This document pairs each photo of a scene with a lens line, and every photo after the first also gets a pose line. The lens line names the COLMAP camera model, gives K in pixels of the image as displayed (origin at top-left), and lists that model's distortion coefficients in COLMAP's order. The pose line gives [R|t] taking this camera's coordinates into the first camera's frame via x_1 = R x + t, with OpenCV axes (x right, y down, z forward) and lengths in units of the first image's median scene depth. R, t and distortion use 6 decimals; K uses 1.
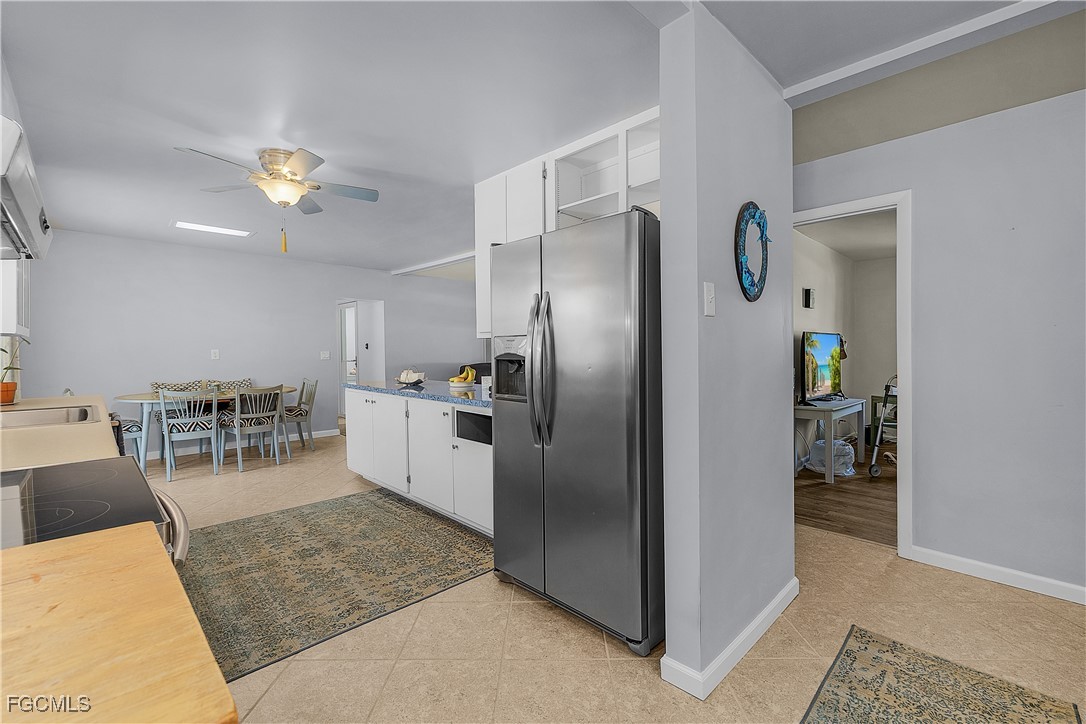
lens RADIAL K [[464.0, 0, 547.3], [0, 464.0, 359.4], [0, 0, 1]] dist [0.001010, 0.000112]
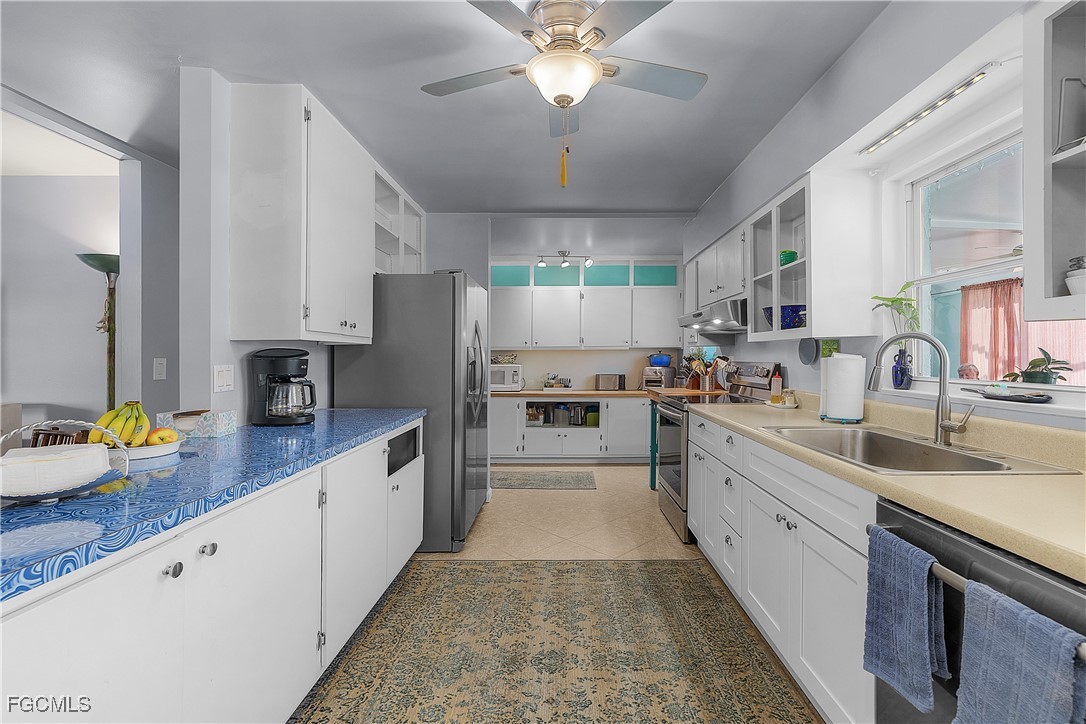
lens RADIAL K [[464.0, 0, 547.6], [0, 464.0, 356.7], [0, 0, 1]] dist [0.001010, 0.000112]
pose [[-0.687795, 0.002012, 0.725902, -1.090864], [0.018020, 0.999735, 0.014303, -0.037835], [-0.725681, 0.022918, -0.687649, 1.587660]]
